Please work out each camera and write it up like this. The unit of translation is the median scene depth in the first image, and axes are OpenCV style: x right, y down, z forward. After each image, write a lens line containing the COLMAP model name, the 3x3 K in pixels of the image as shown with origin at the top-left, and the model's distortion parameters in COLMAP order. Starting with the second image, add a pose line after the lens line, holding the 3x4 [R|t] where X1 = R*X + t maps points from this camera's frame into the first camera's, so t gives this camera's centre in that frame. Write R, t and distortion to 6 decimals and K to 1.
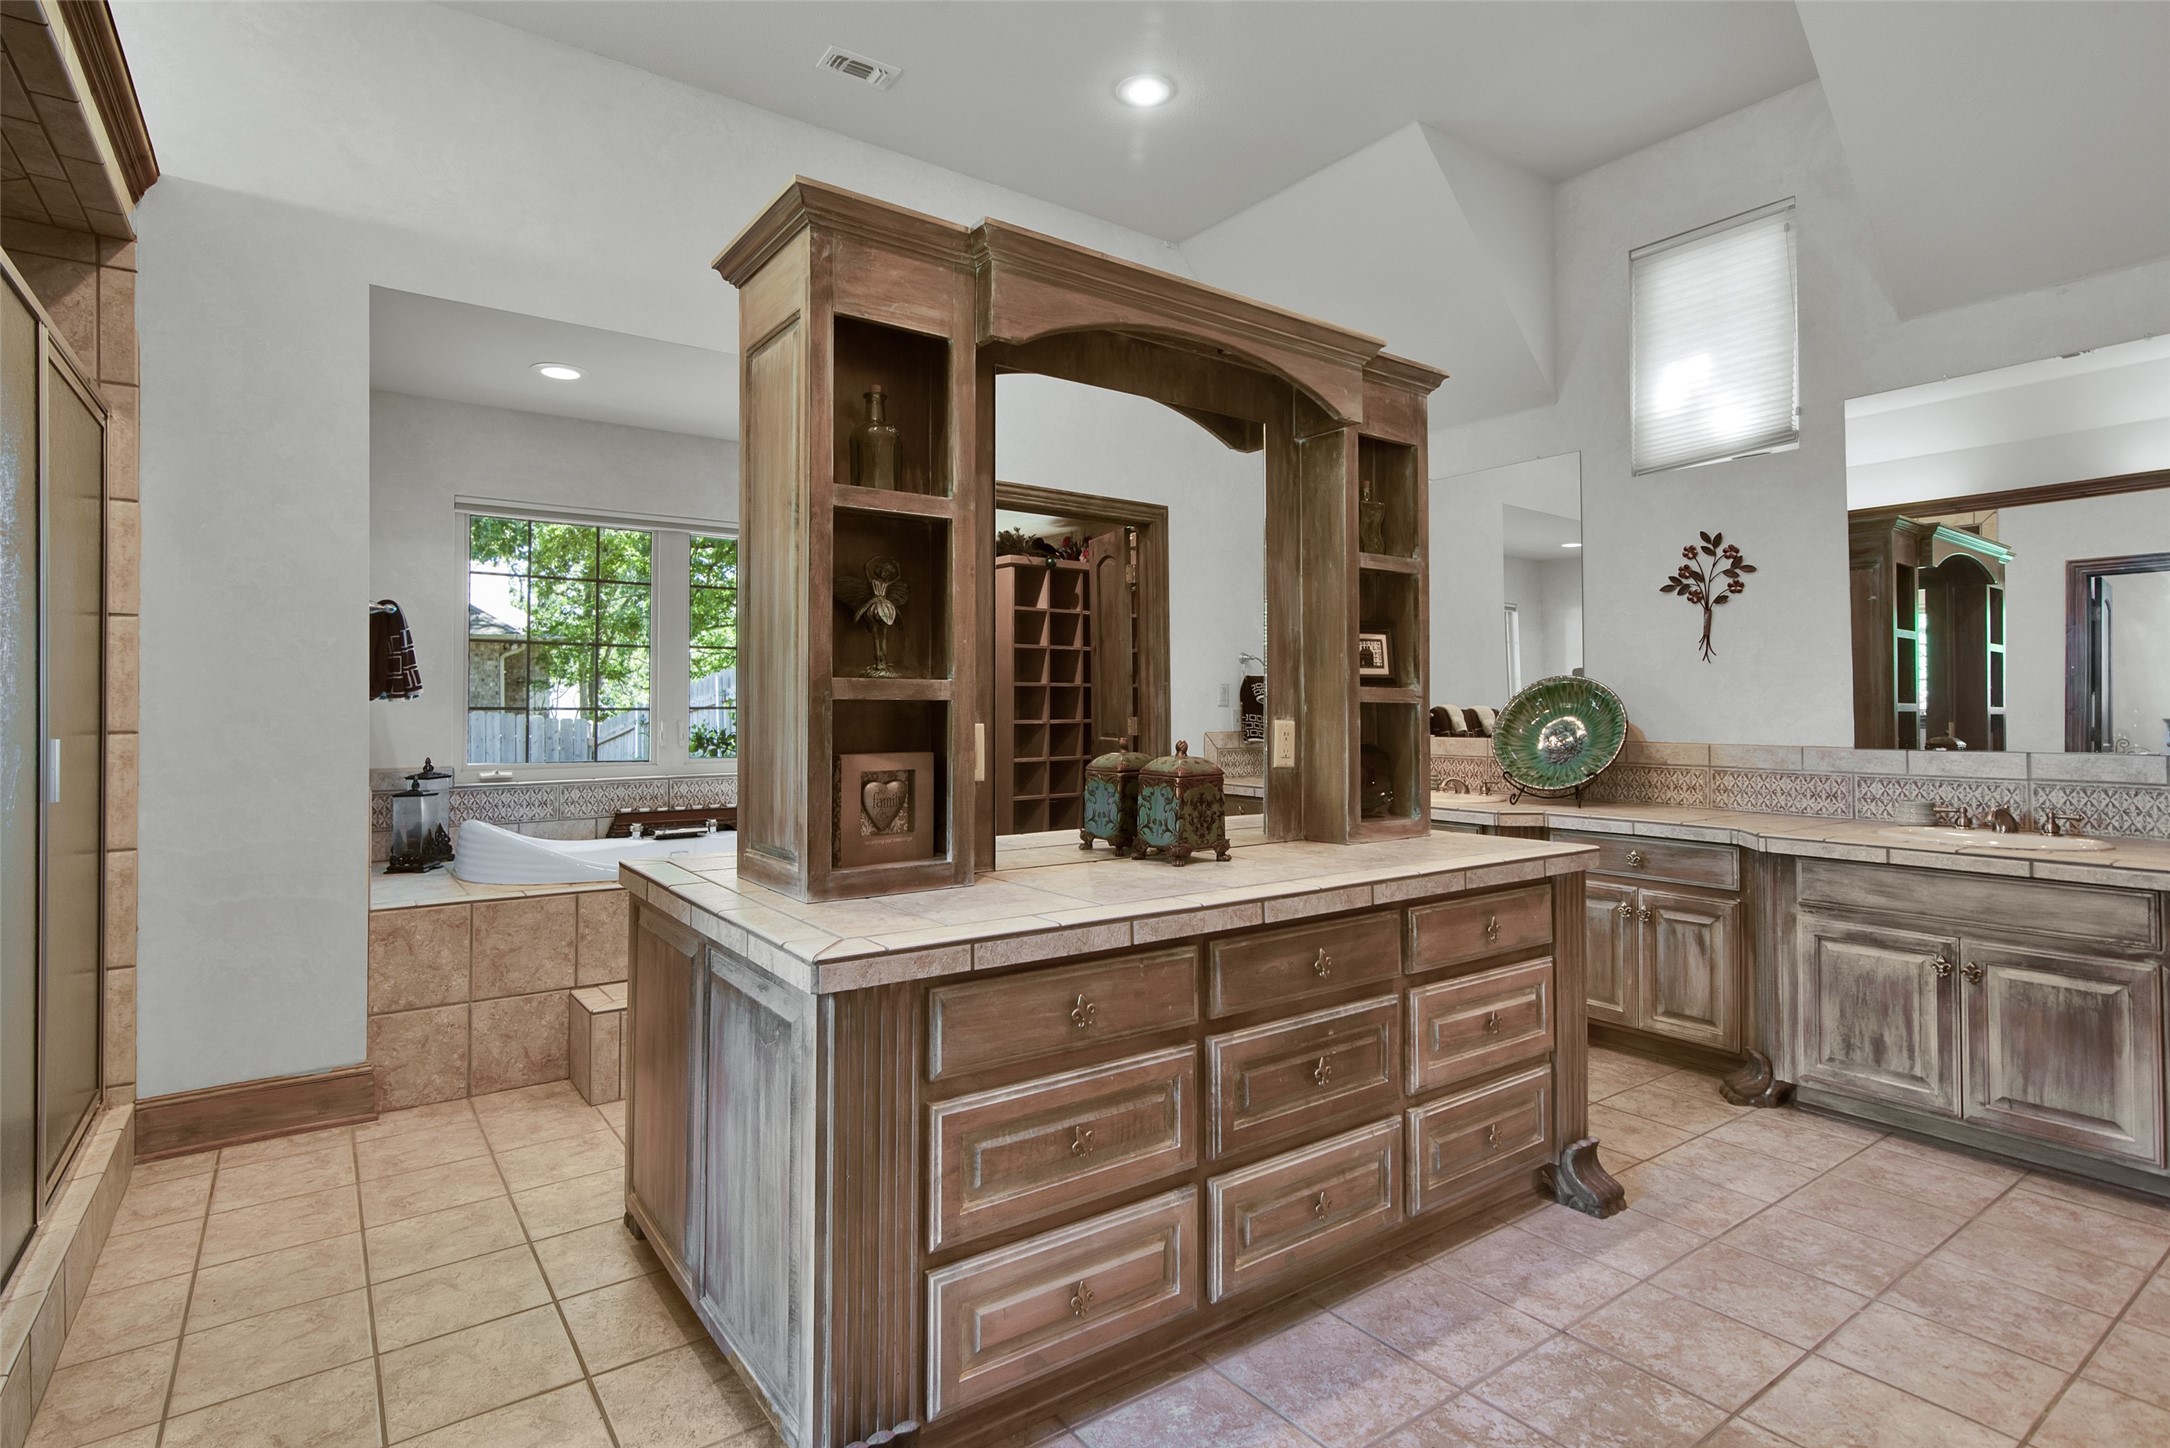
lens RADIAL K [[1064.9, 0, 1058.0], [0, 1064.9, 698.7], [0, 0, 1]] dist [-0.016293, -0.000216]
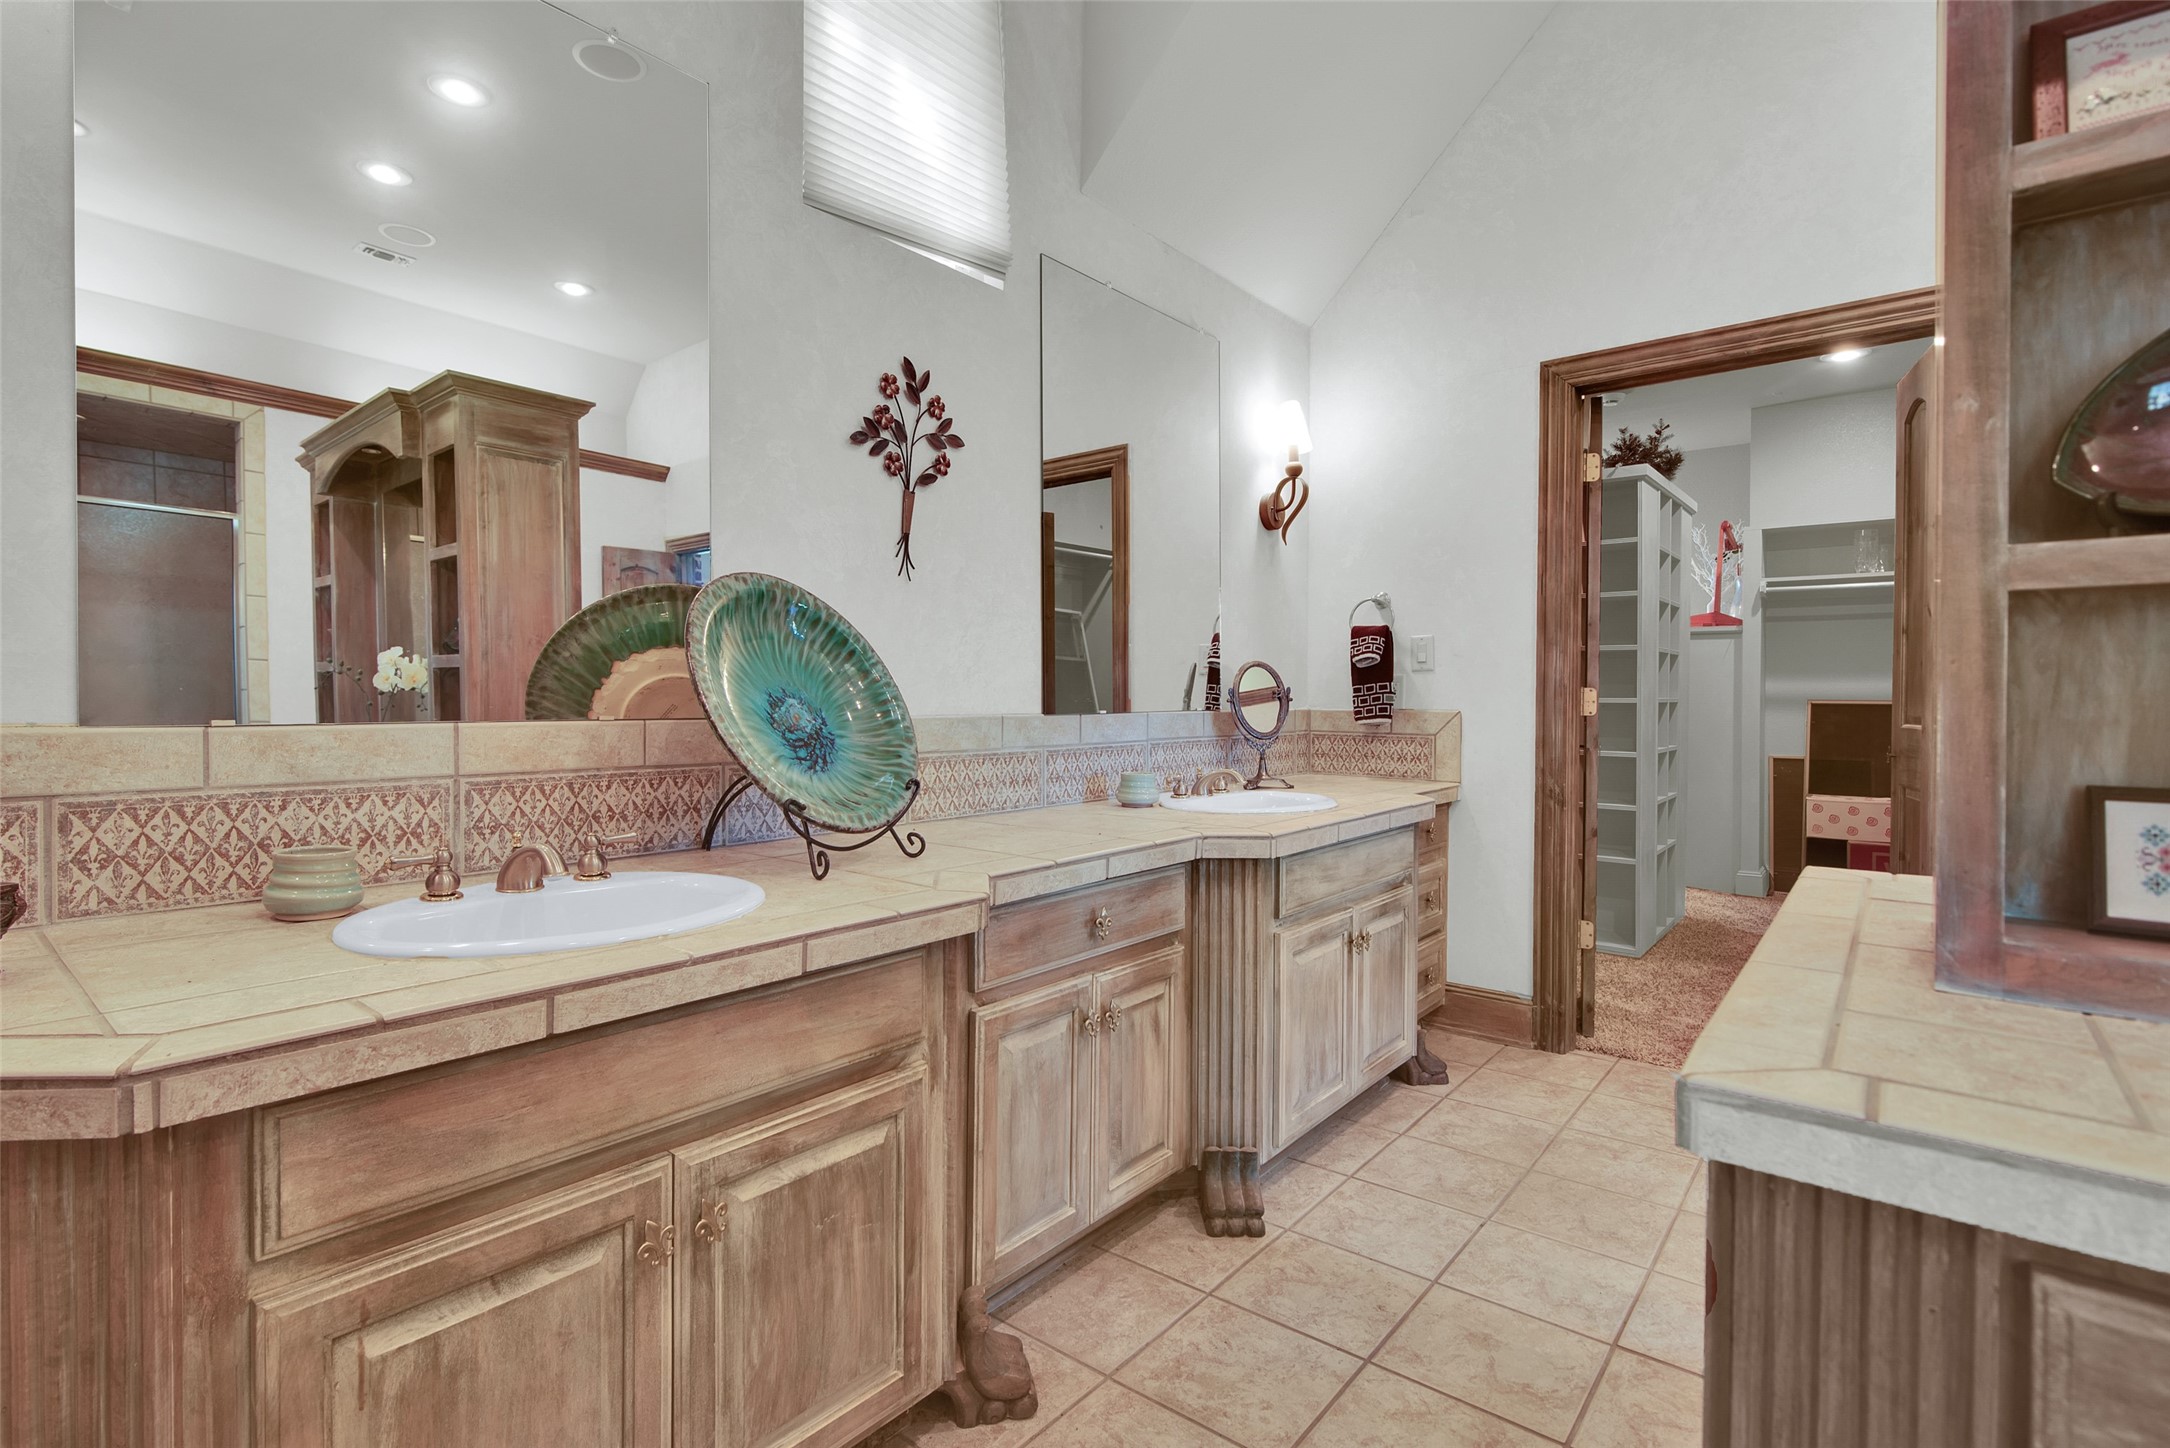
lens RADIAL K [[1010.0, 0, 1084.9], [0, 1010.0, 702.0], [0, 0, 1]] dist [-0.014240, -0.000033]
pose [[-0.270808, -0.007911, 0.962601, 0.040537], [-0.013940, 0.999894, 0.004295, 0.032689], [-0.962533, -0.012256, -0.270889, 1.119241]]
